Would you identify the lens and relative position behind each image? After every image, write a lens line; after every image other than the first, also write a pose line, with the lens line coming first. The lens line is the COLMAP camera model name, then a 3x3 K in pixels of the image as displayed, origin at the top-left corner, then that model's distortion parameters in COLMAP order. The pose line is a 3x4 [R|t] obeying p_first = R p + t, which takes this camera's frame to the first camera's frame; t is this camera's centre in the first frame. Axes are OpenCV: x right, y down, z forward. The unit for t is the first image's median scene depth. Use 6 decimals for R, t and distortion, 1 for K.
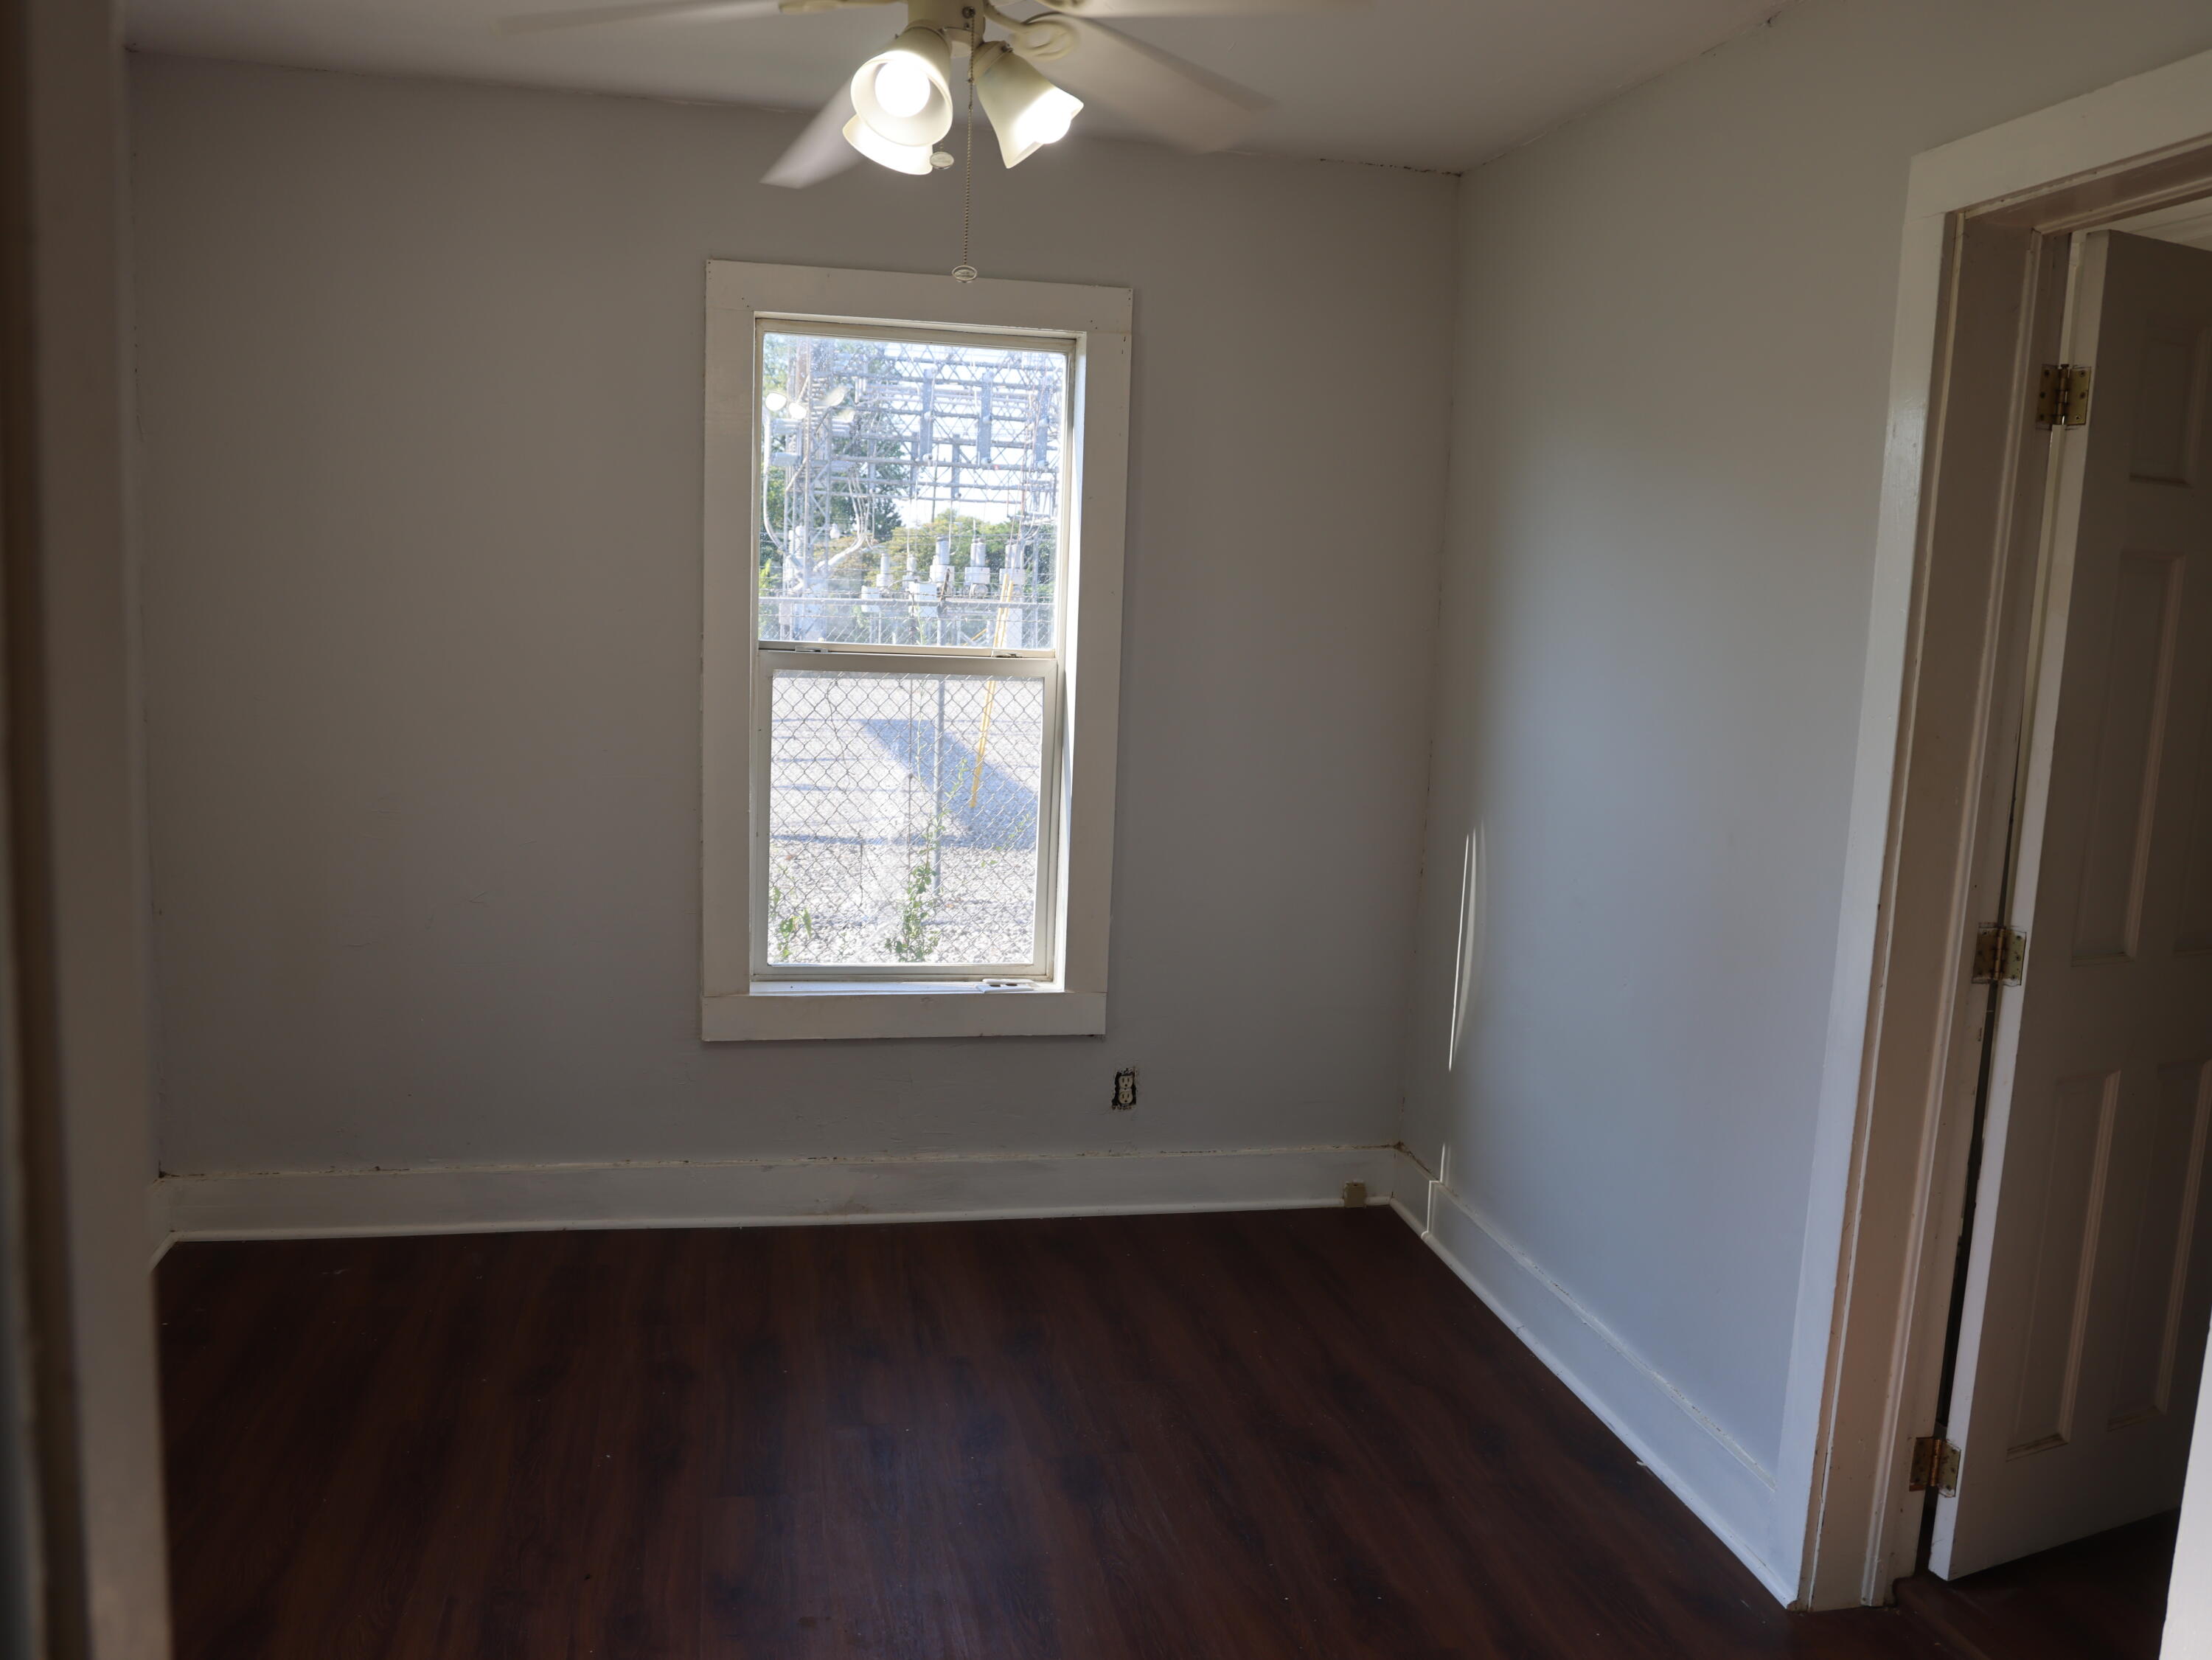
lens RADIAL K [[1734.1, 0, 1106.0], [0, 1734.1, 830.0], [0, 0, 1]] dist [-0.093996, 0.076944]
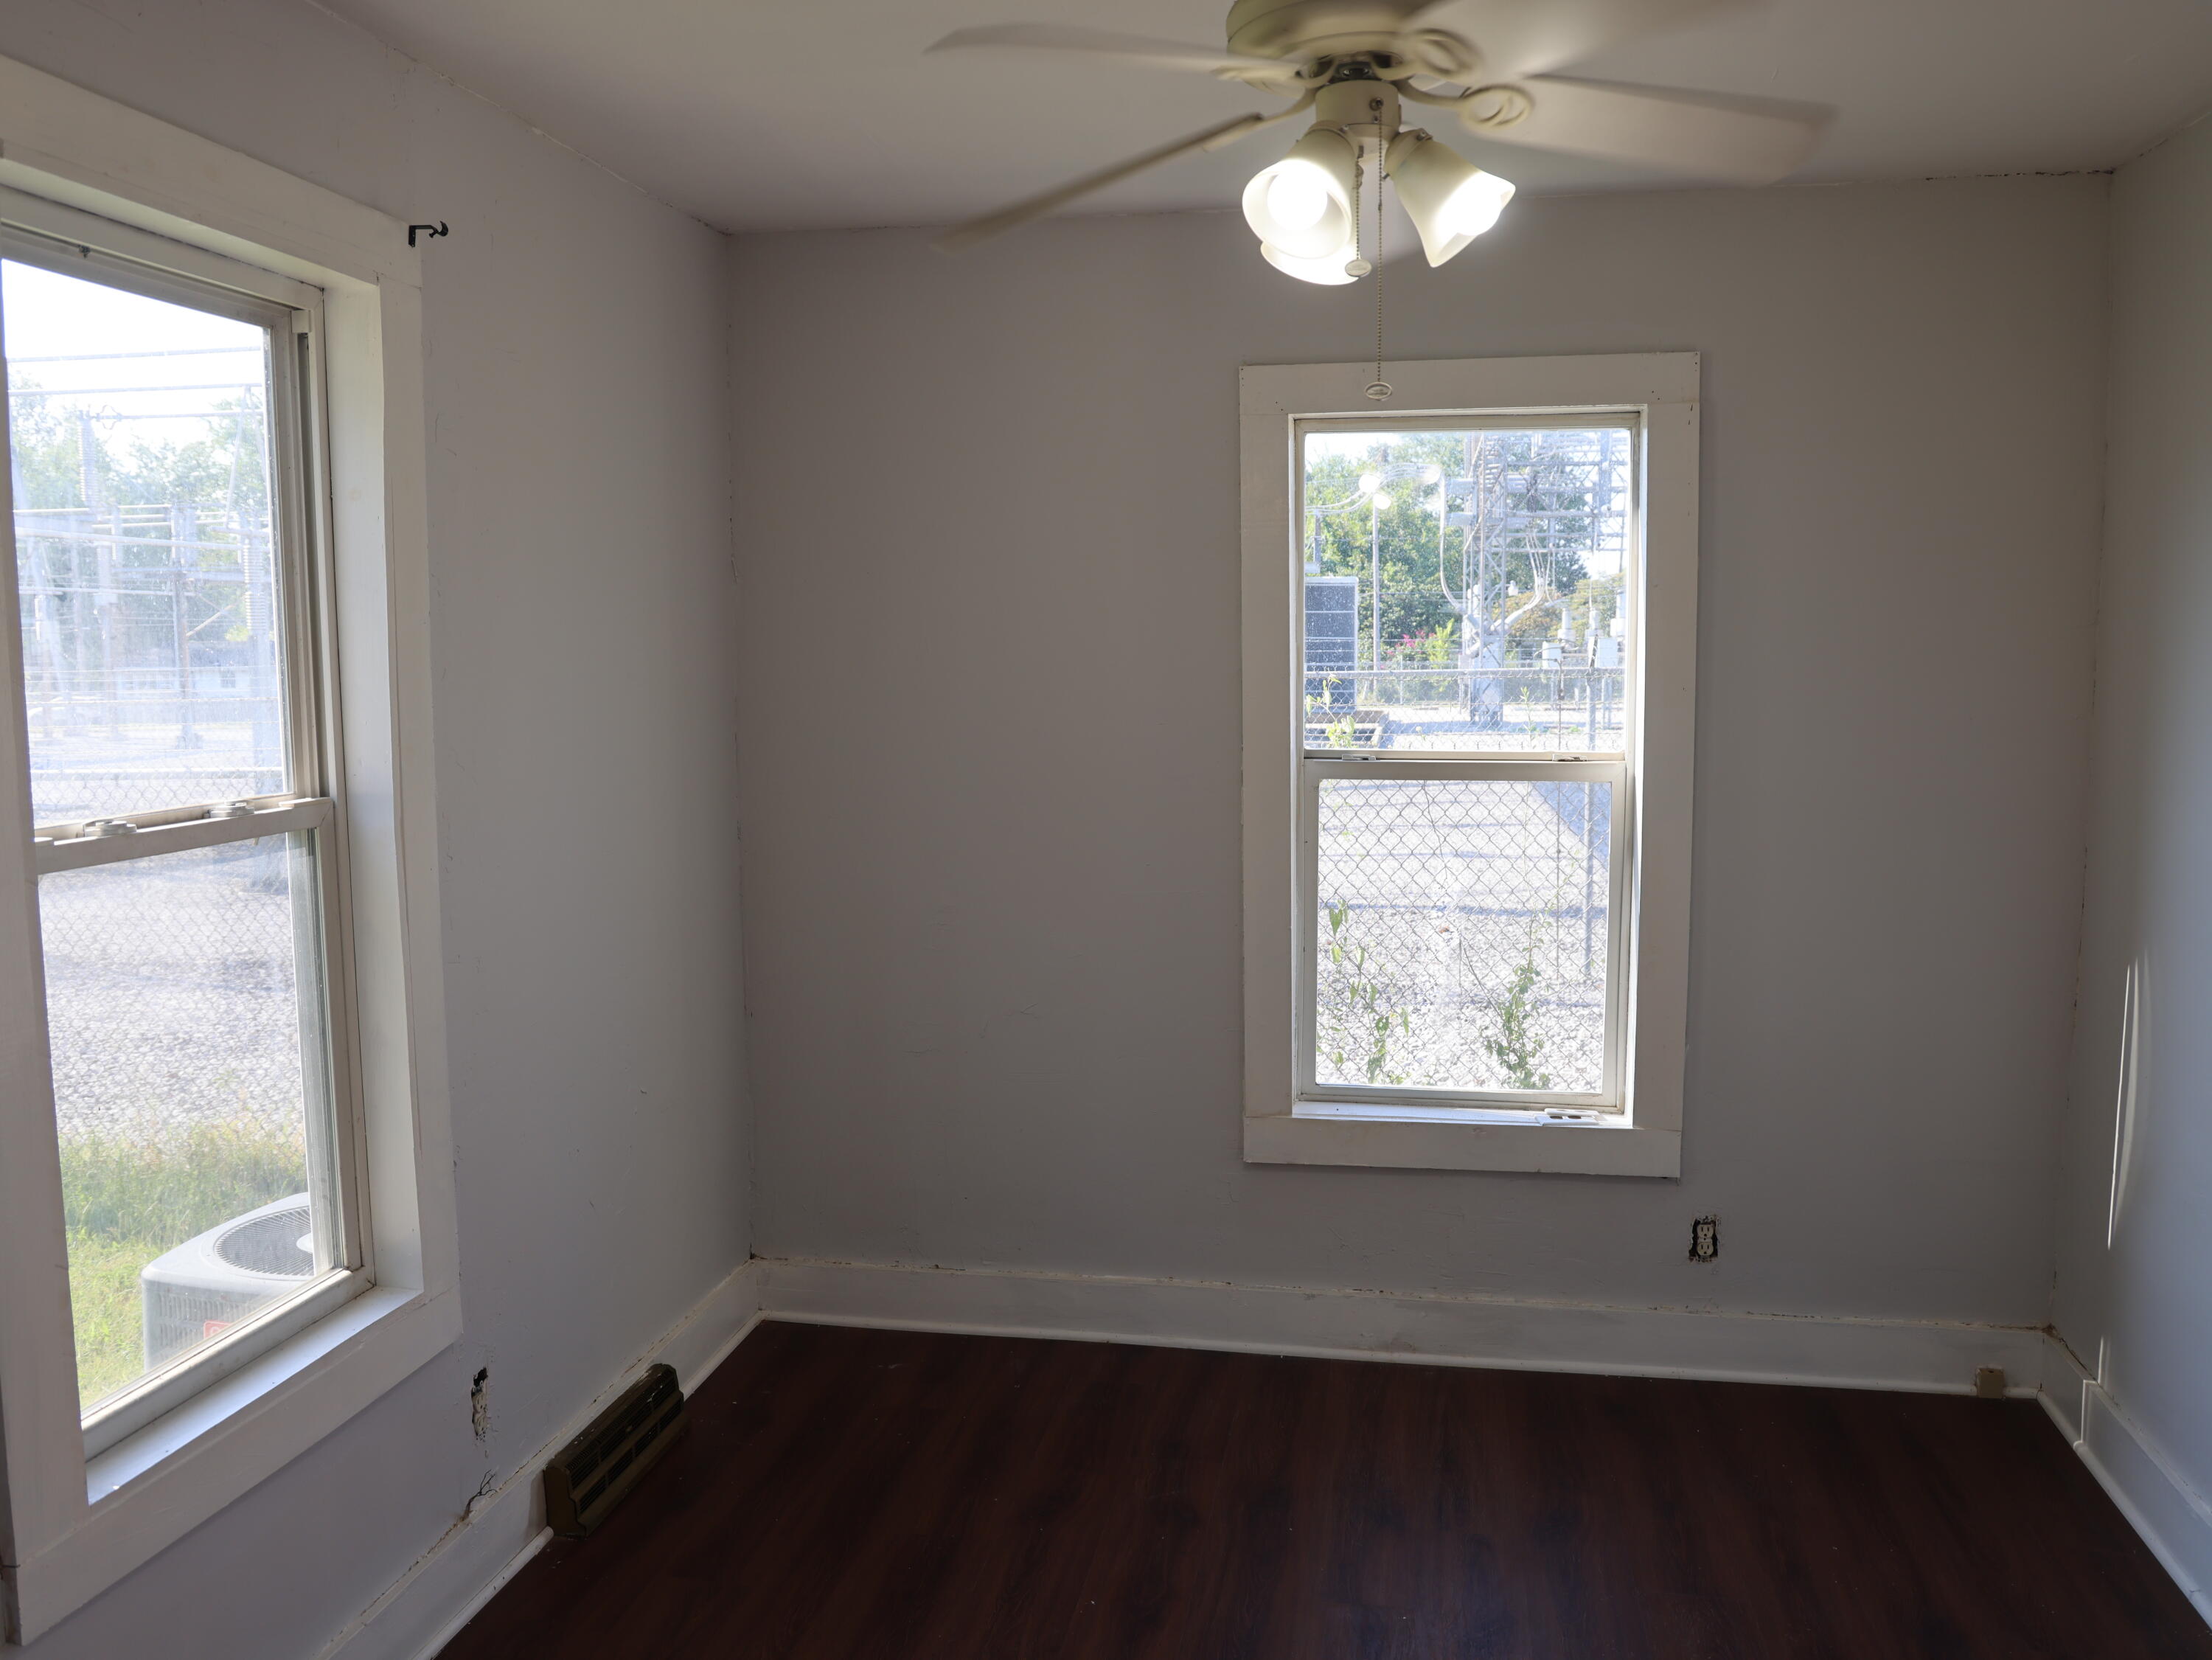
lens RADIAL K [[1734.1, 0, 1106.0], [0, 1734.1, 830.0], [0, 0, 1]] dist [-0.093996, 0.076944]
pose [[0.923124, -0.005534, -0.384462, 0.067424], [-0.006855, 0.999501, -0.030847, -0.032963], [0.384440, 0.031111, 0.922625, 0.060213]]
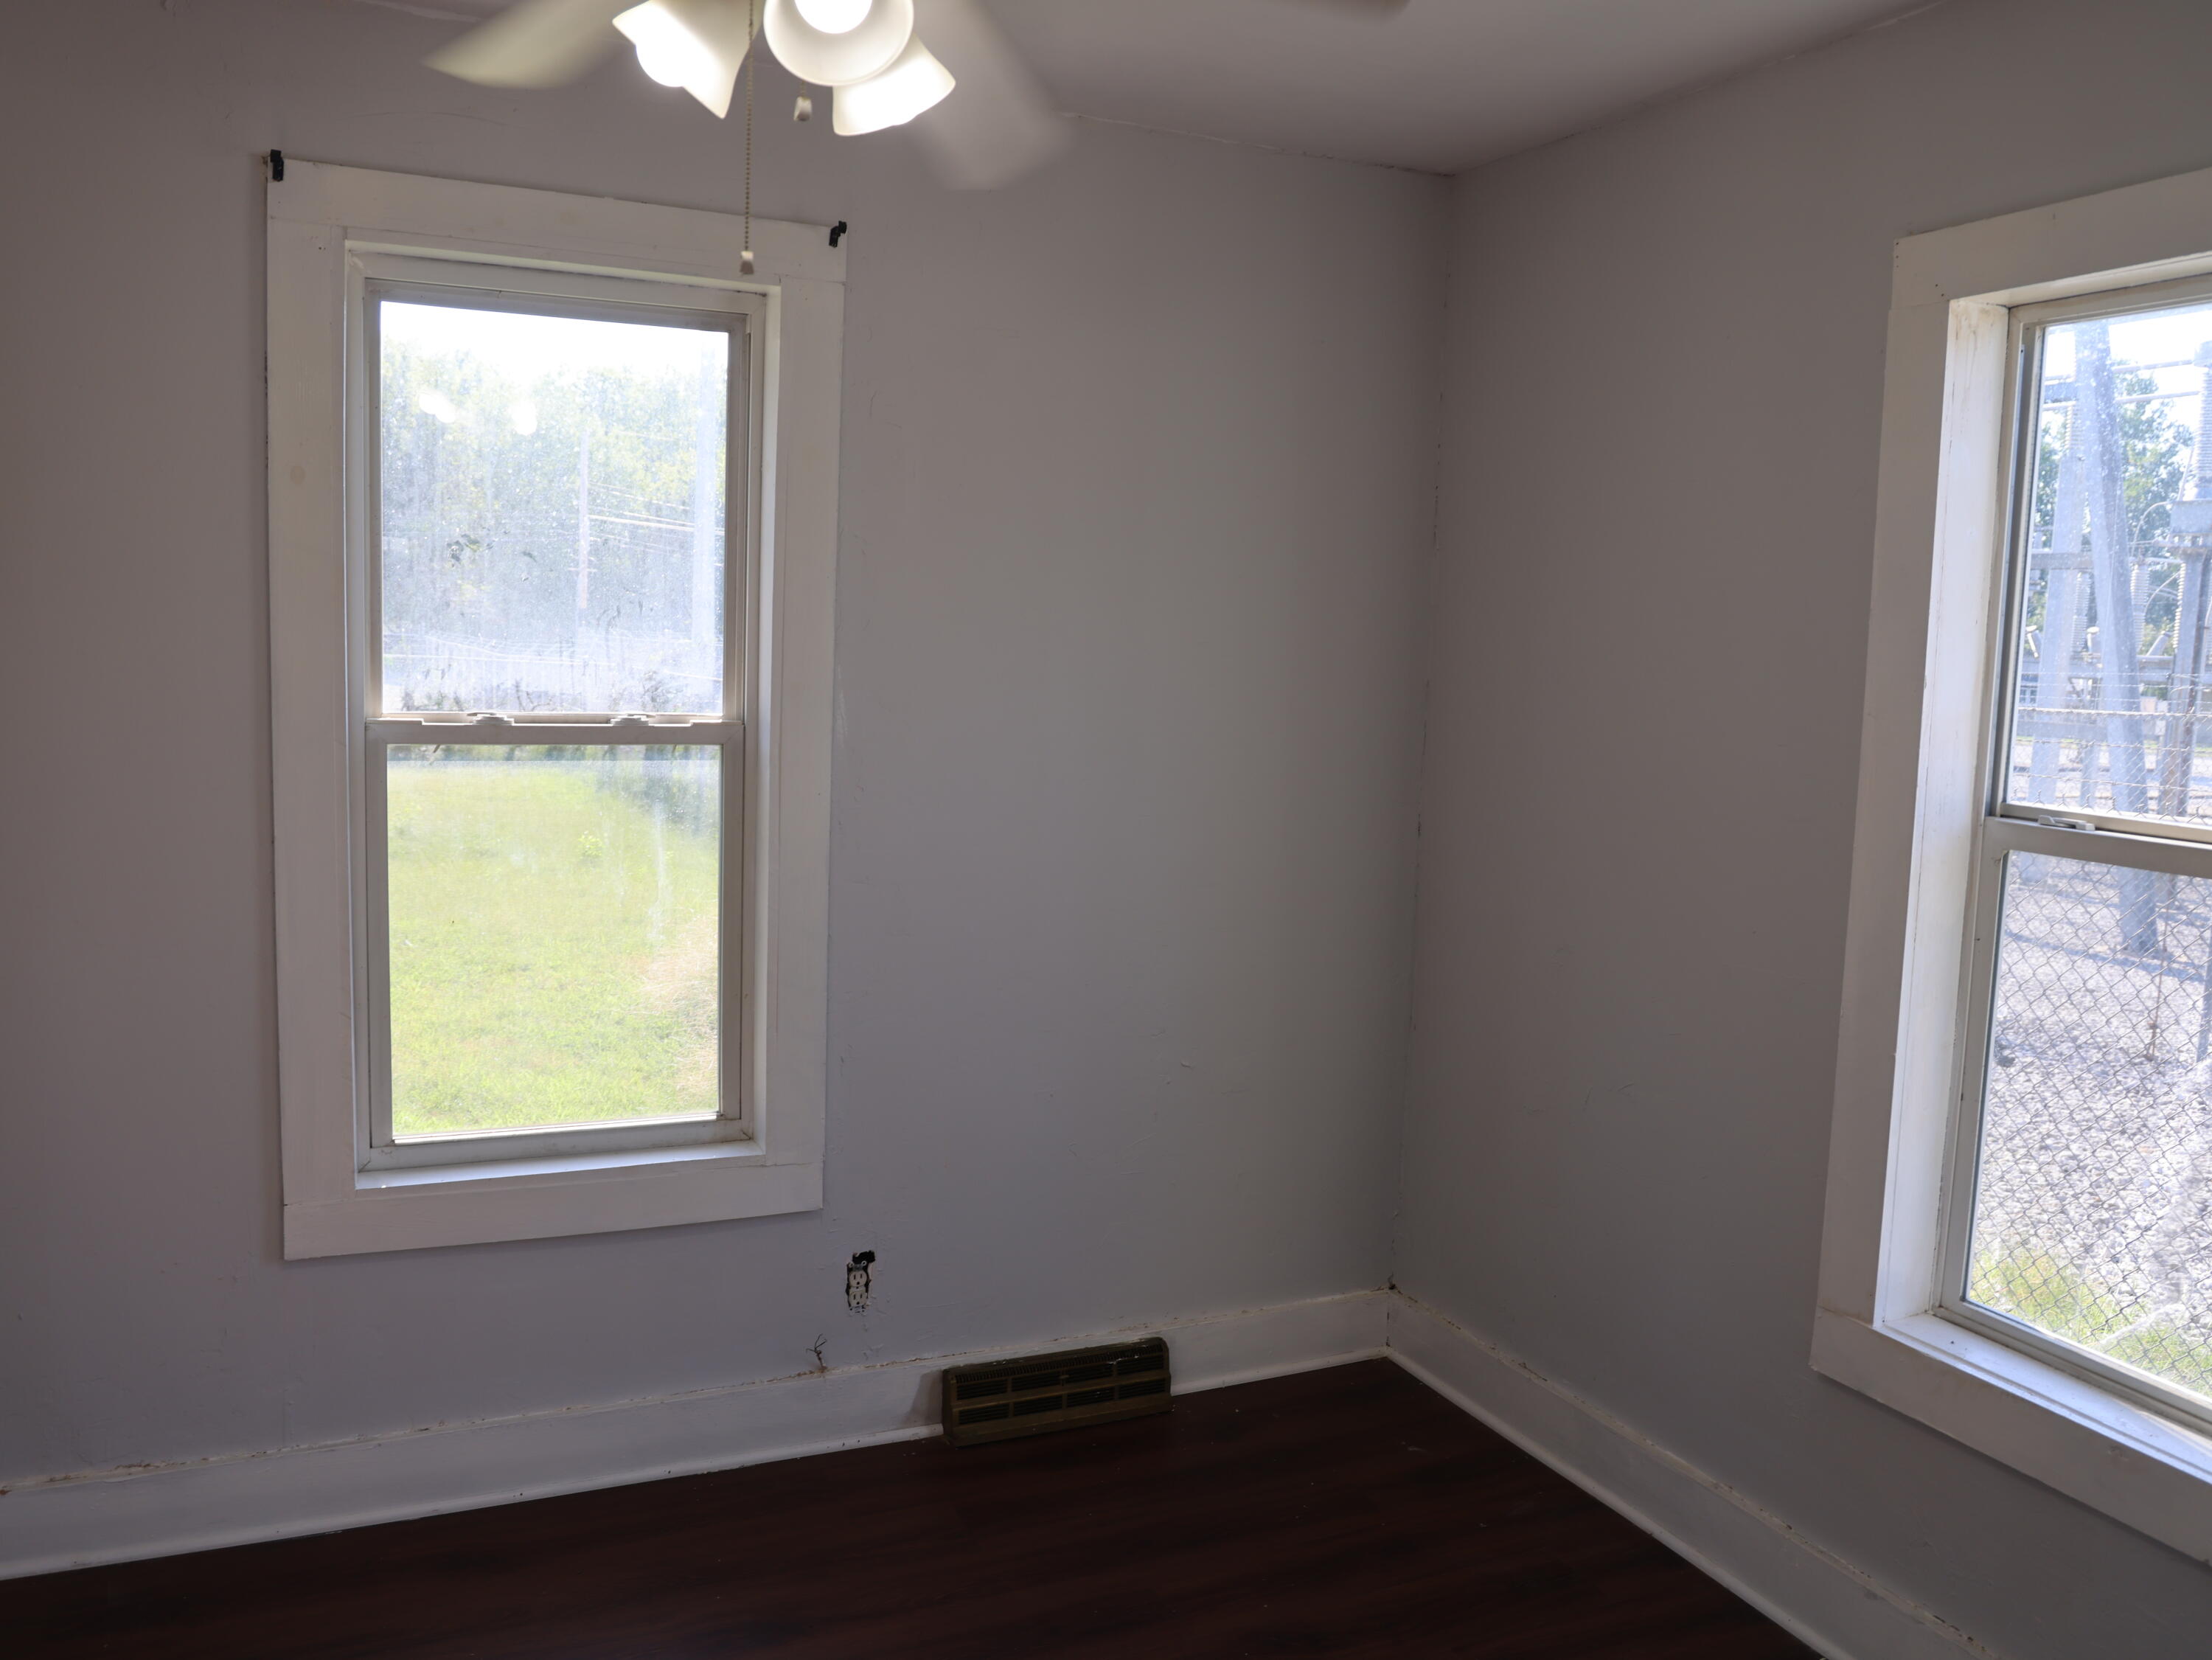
lens RADIAL K [[1734.1, 0, 1106.0], [0, 1734.1, 830.0], [0, 0, 1]] dist [-0.093996, 0.076944]
pose [[0.217004, 0.077279, -0.973107, 0.338288], [-0.155458, 0.986875, 0.043705, -0.073319], [0.963713, 0.141793, 0.226170, 0.518974]]
